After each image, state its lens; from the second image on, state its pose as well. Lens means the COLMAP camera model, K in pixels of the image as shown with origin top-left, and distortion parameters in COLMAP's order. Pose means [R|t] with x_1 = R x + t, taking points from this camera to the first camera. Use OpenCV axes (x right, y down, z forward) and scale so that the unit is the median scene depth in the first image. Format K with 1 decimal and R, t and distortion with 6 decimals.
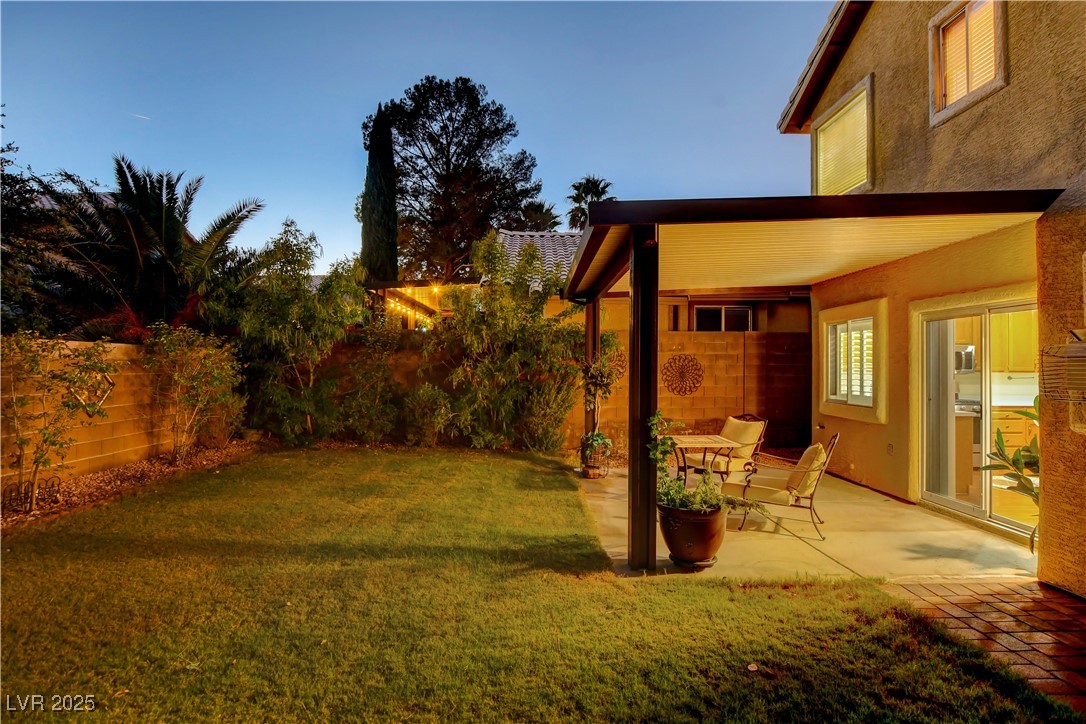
lens RADIAL K [[583.4, 0, 540.6], [0, 583.4, 361.2], [0, 0, 1]] dist [-0.020772, 0.001040]
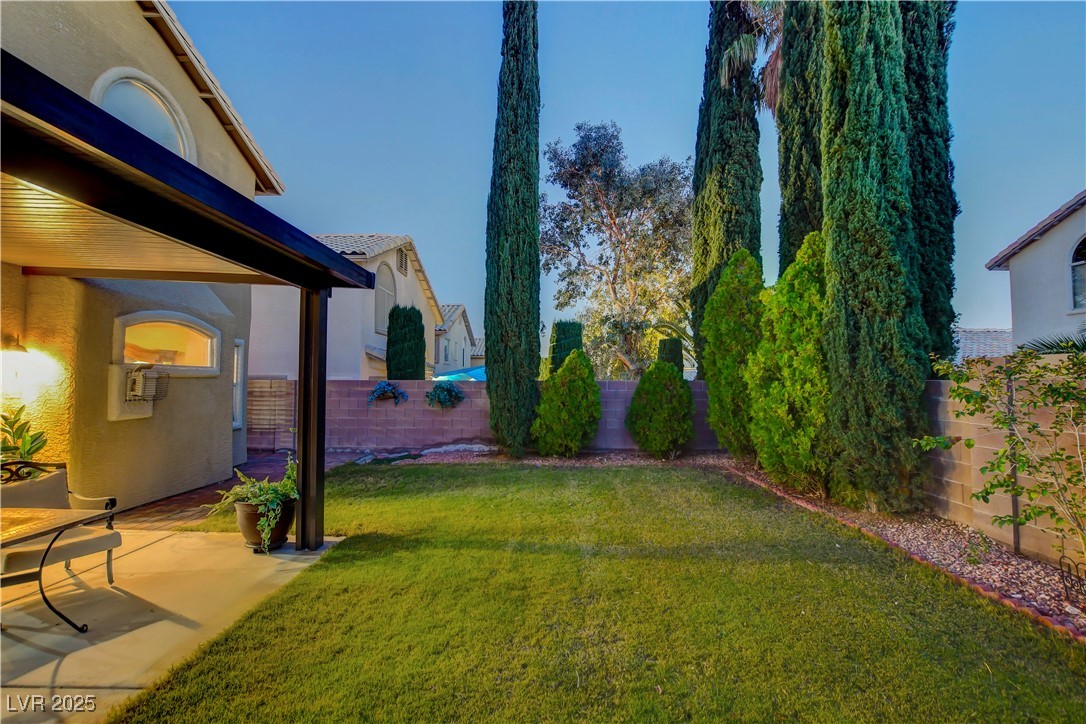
lens RADIAL K [[480.4, 0, 543.0], [0, 480.4, 362.0], [0, 0, 1]] dist [-0.037231, 0.006875]
pose [[-0.999634, -0.006257, 0.026322, -0.223269], [-0.007507, 0.998836, -0.047638, 0.002851], [-0.025993, -0.047818, -0.998518, 1.299072]]
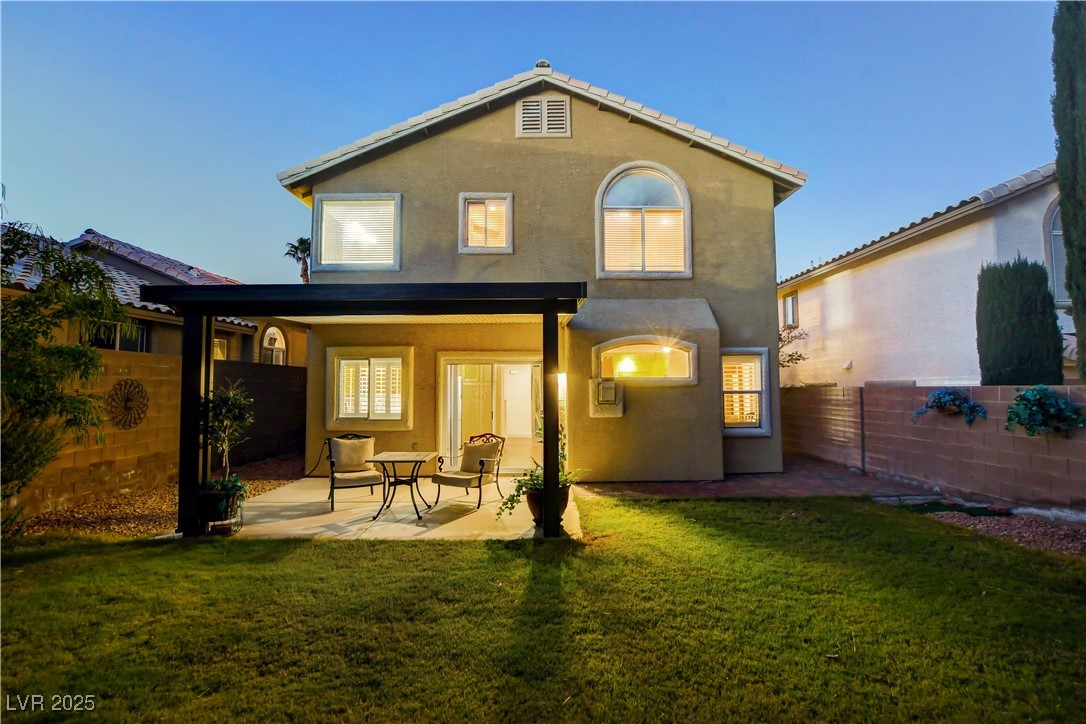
lens RADIAL K [[480.4, 0, 543.0], [0, 480.4, 362.0], [0, 0, 1]] dist [-0.037231, 0.006875]
pose [[-0.000445, 0.048908, 0.998803, -0.659140], [-0.002472, 0.998800, -0.048908, -0.008280], [-0.999997, -0.002491, -0.000324, 0.660684]]
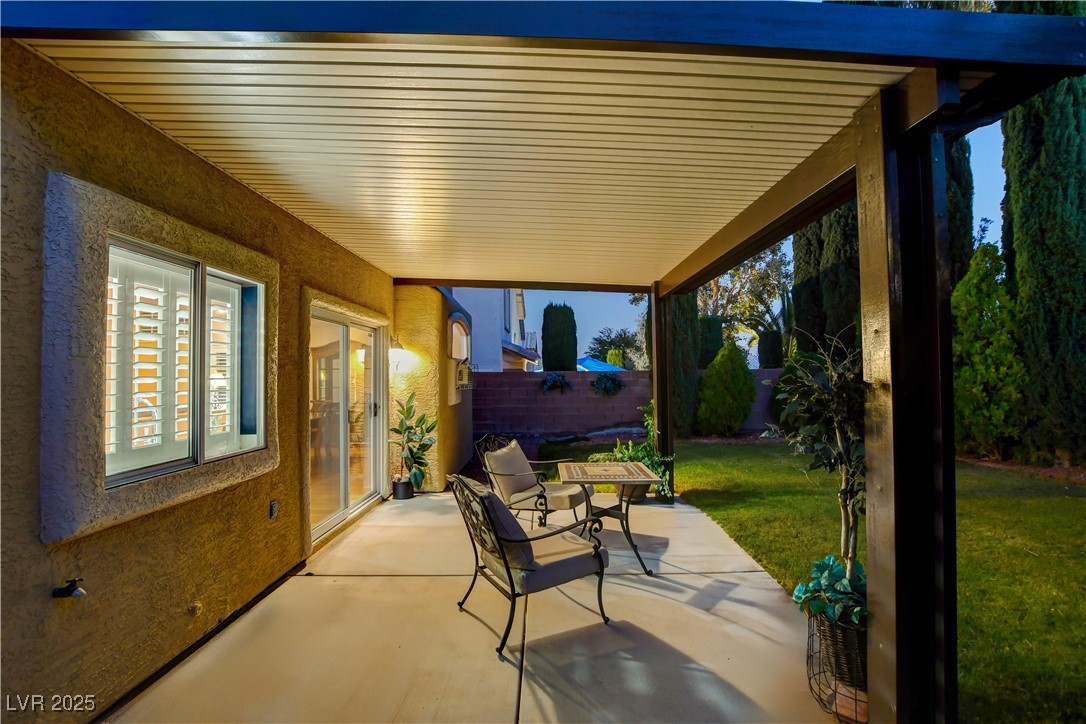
lens RADIAL K [[480.4, 0, 543.0], [0, 480.4, 362.0], [0, 0, 1]] dist [-0.037231, 0.006875]
pose [[-0.999767, 0.005962, 0.020766, 0.305282], [0.005284, 0.999455, -0.032581, 0.013969], [-0.020948, -0.032464, -0.999253, 1.489550]]
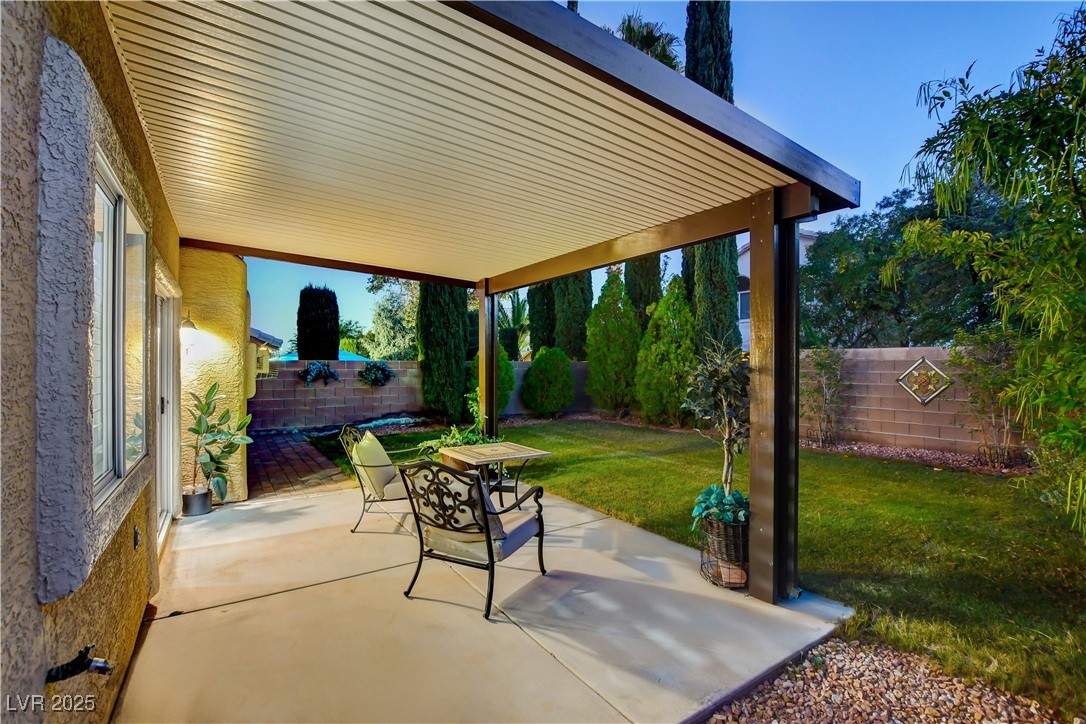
lens RADIAL K [[483.6, 0, 539.2], [0, 483.6, 366.0], [0, 0, 1]] dist [-0.033978, 0.006737]
pose [[-0.840572, -0.004323, -0.541683, 0.534075], [-0.001241, 0.999981, -0.006055, 0.018416], [0.541698, -0.004418, -0.840561, 1.477675]]
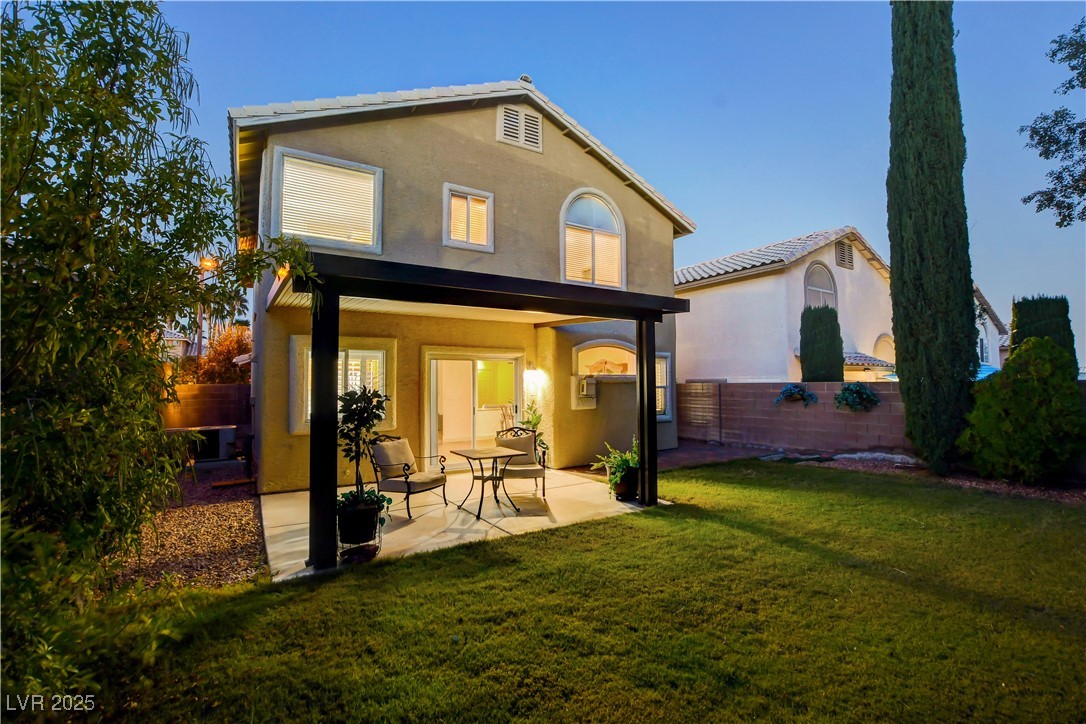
lens RADIAL K [[480.4, 0, 543.0], [0, 480.4, 362.0], [0, 0, 1]] dist [-0.037231, 0.006875]
pose [[-0.523262, 0.037505, 0.851346, -0.572742], [-0.002055, 0.998973, -0.045272, -0.002316], [-0.852169, -0.025438, -0.522648, 1.303618]]
